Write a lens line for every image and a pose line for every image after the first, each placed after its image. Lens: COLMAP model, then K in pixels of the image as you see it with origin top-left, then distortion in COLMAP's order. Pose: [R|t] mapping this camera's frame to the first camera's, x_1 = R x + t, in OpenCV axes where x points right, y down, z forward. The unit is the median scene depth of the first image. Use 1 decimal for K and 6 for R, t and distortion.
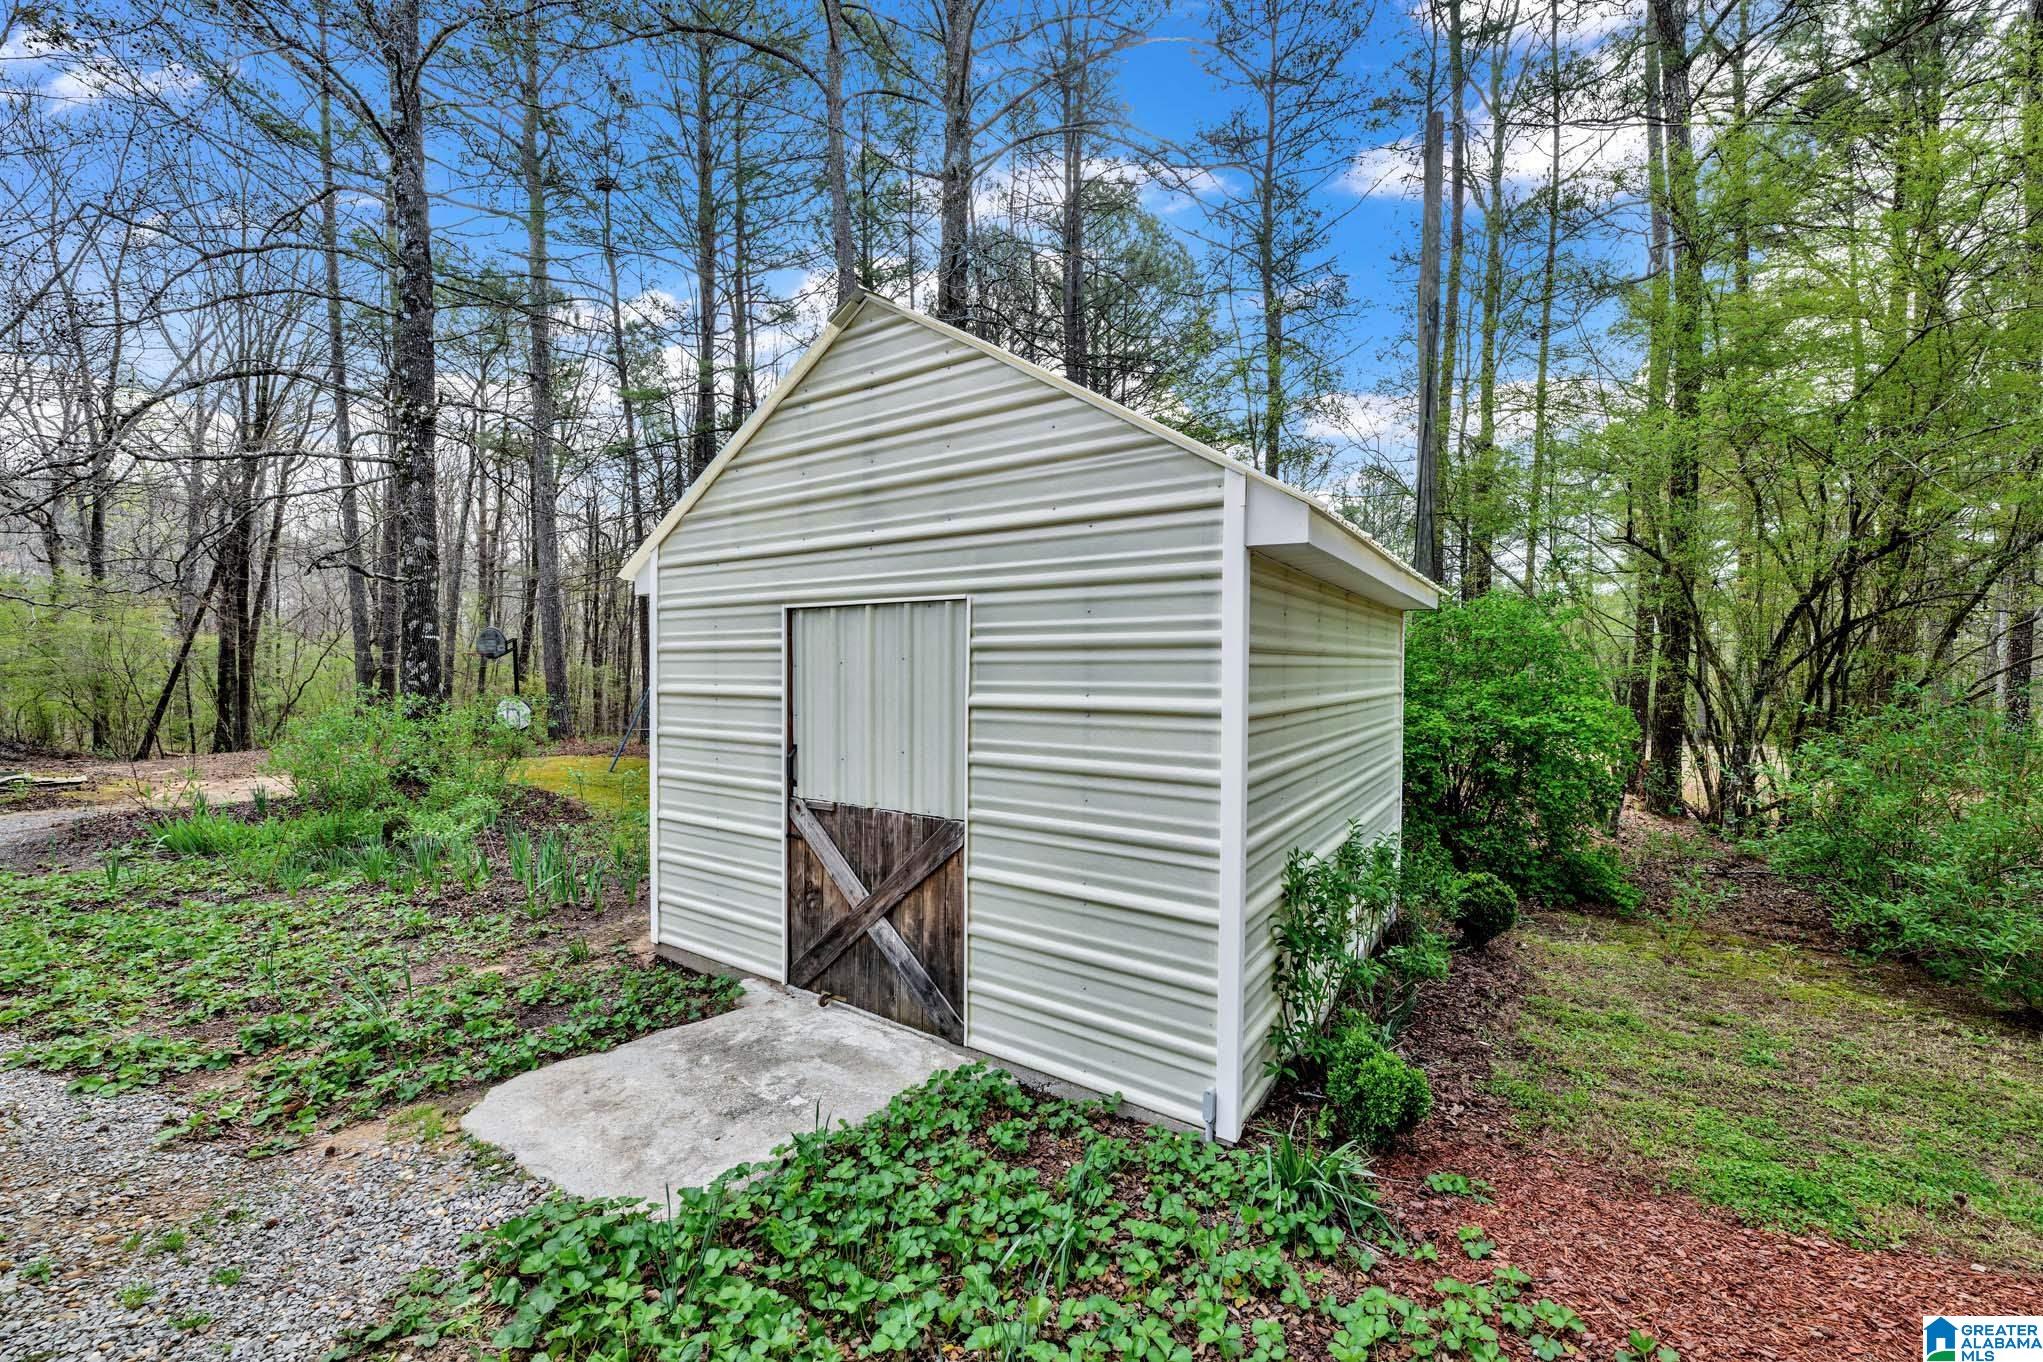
lens RADIAL K [[813.2, 0, 1015.5], [0, 813.2, 675.4], [0, 0, 1]] dist [0.002491, -0.000052]
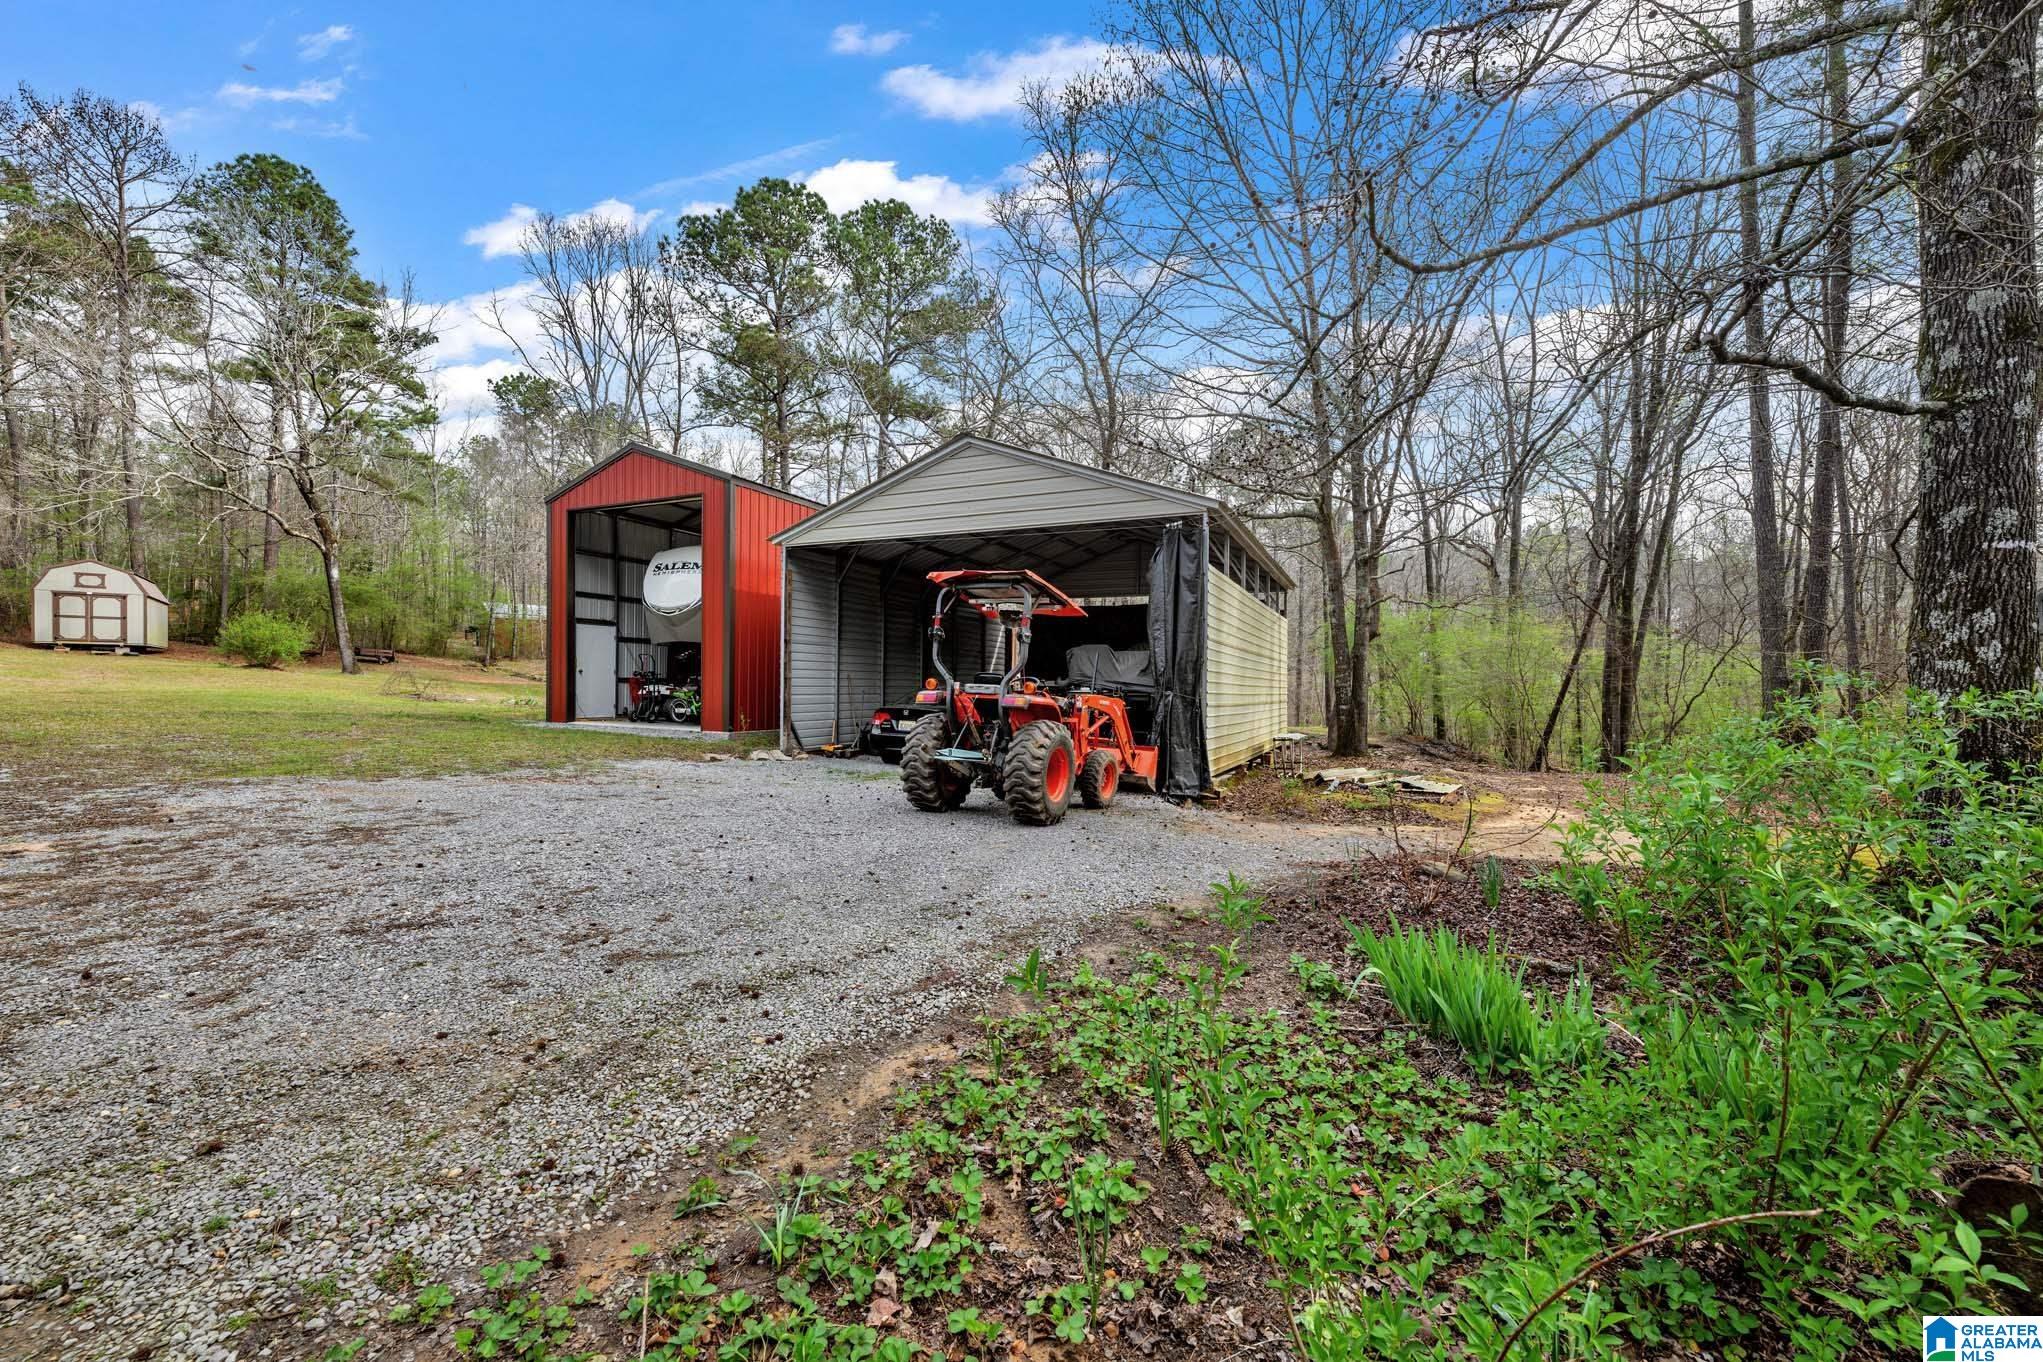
lens RADIAL K [[813.2, 0, 1020.8], [0, 813.2, 682.8], [0, 0, 1]] dist [0.002491, -0.000052]
pose [[0.159249, -0.007619, -0.987209, -0.202629], [-0.014649, 0.999842, -0.010080, 0.013987], [0.987130, 0.016067, 0.159112, 0.235193]]
